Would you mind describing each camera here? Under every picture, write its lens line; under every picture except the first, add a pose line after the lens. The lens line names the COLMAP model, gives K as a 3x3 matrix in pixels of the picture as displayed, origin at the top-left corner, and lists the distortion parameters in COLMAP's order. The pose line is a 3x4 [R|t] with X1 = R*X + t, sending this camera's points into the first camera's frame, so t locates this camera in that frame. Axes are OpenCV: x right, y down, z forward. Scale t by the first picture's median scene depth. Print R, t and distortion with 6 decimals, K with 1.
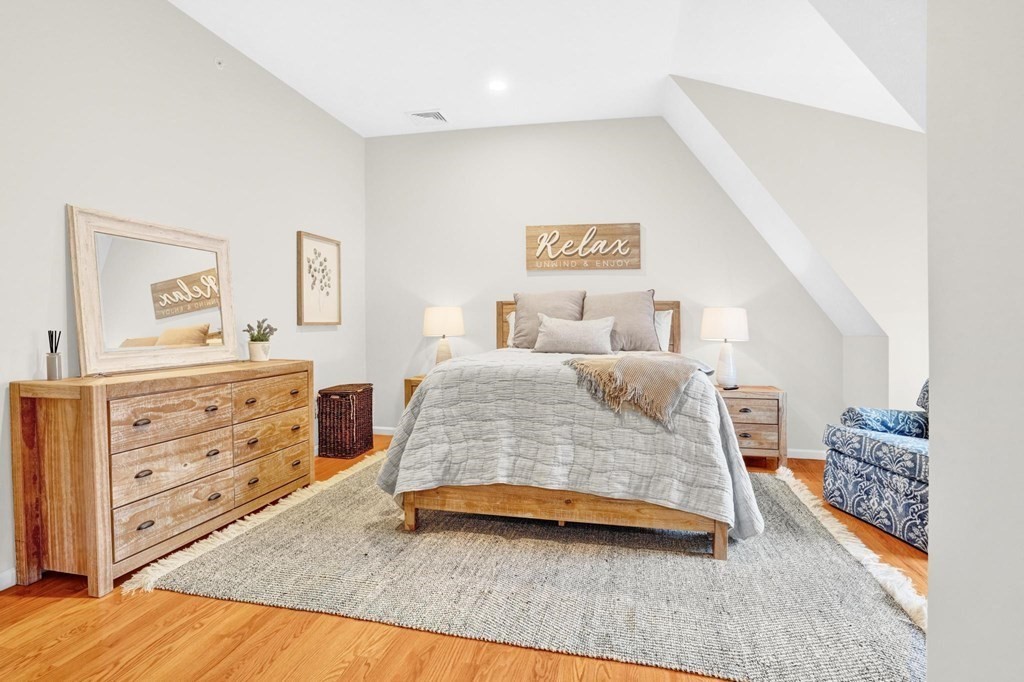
lens RADIAL K [[527.7, 0, 518.0], [0, 527.7, 346.1], [0, 0, 1]] dist [-0.027960, 0.009407]
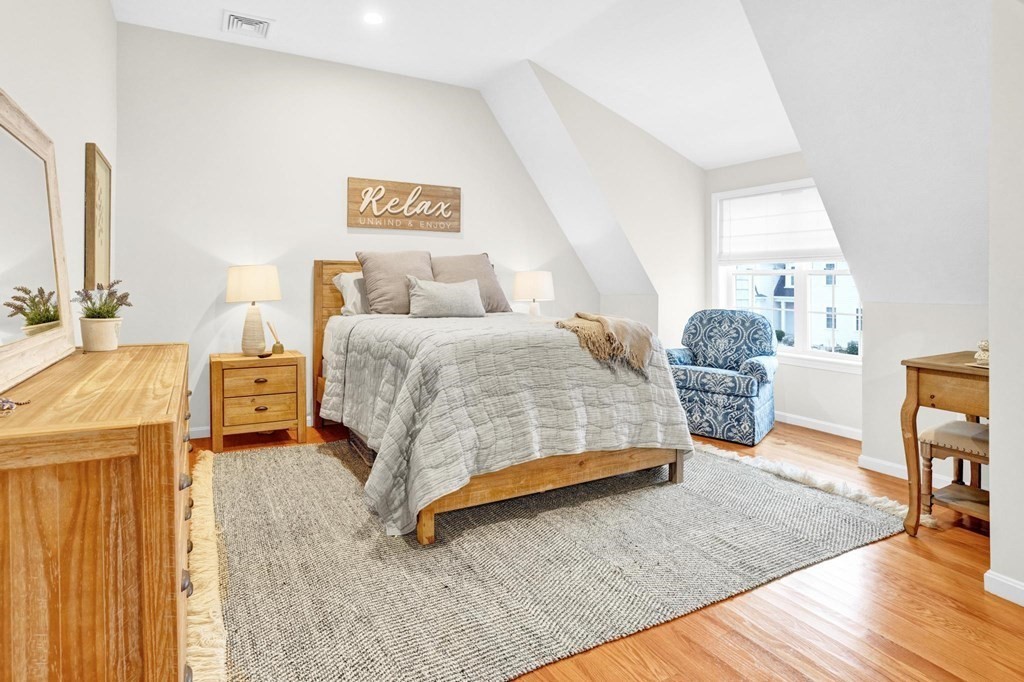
lens RADIAL K [[527.7, 0, 463.0], [0, 527.7, 287.5], [0, 0, 1]] dist [-0.027960, 0.009407]
pose [[0.772439, -0.005783, 0.635063, -0.674938], [0.027601, 0.999319, -0.024472, -0.022325], [-0.634489, 0.036431, 0.772073, 0.328546]]
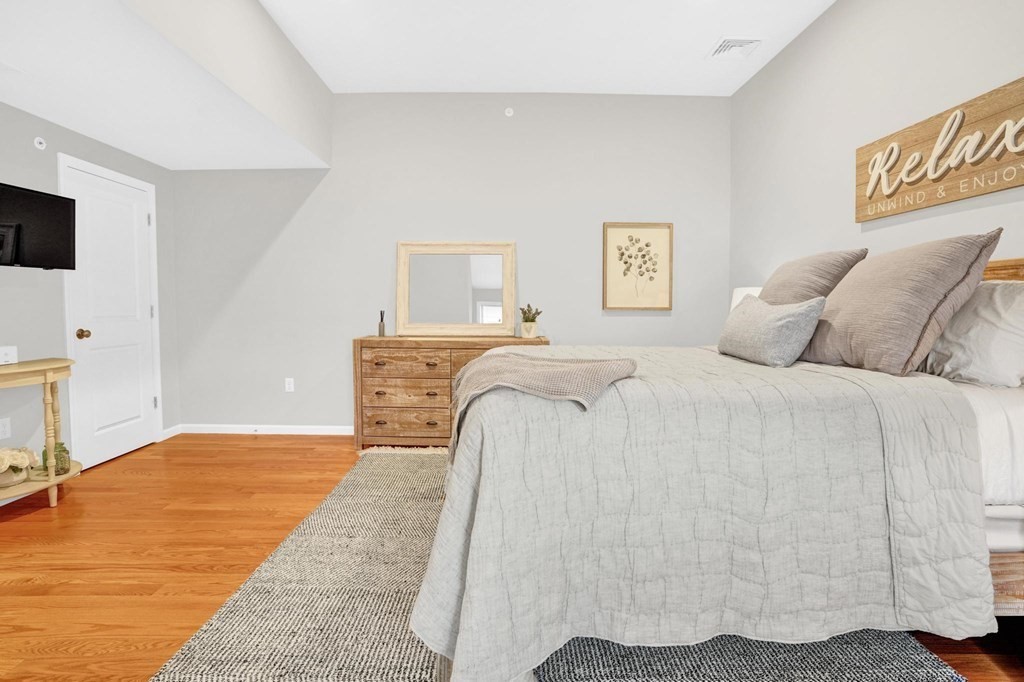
lens RADIAL K [[527.7, 0, 501.4], [0, 527.7, 342.4], [0, 0, 1]] dist [-0.027960, 0.009407]
pose [[0.209748, 0.067537, -0.975420, 0.868328], [-0.049698, 0.997058, 0.058349, -0.038064], [0.976492, 0.036238, 0.212487, 0.818187]]
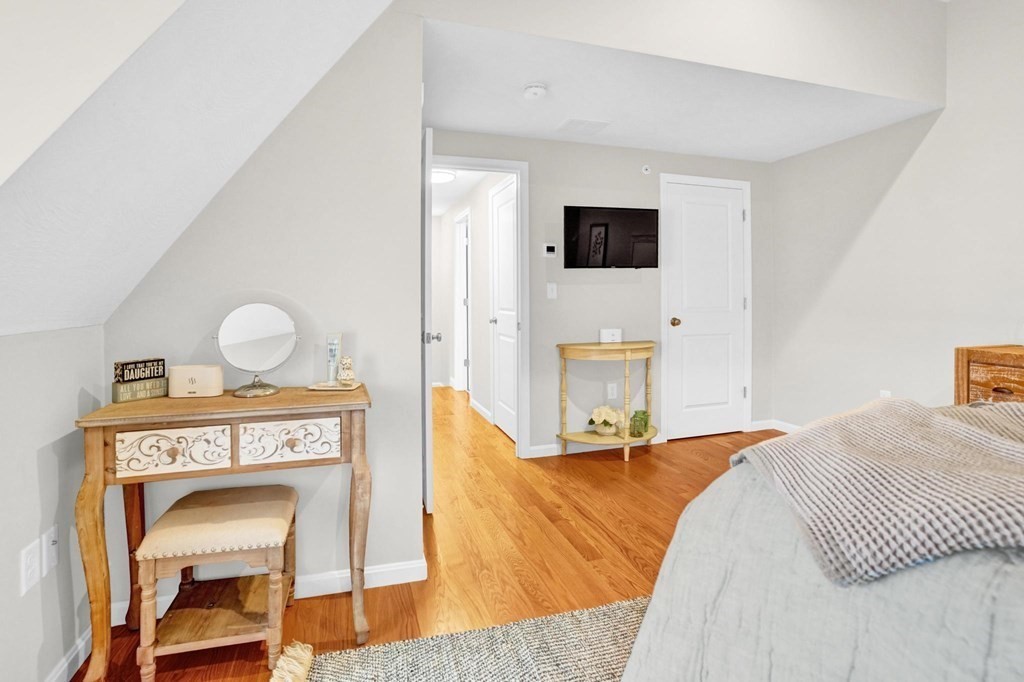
lens RADIAL K [[527.7, 0, 509.6], [0, 527.7, 293.2], [0, 0, 1]] dist [-0.027960, 0.009407]
pose [[-0.870917, -0.000593, -0.491429, 0.570011], [-0.021485, 0.999089, 0.036869, -0.059975], [0.490960, 0.042668, -0.870137, 1.147220]]
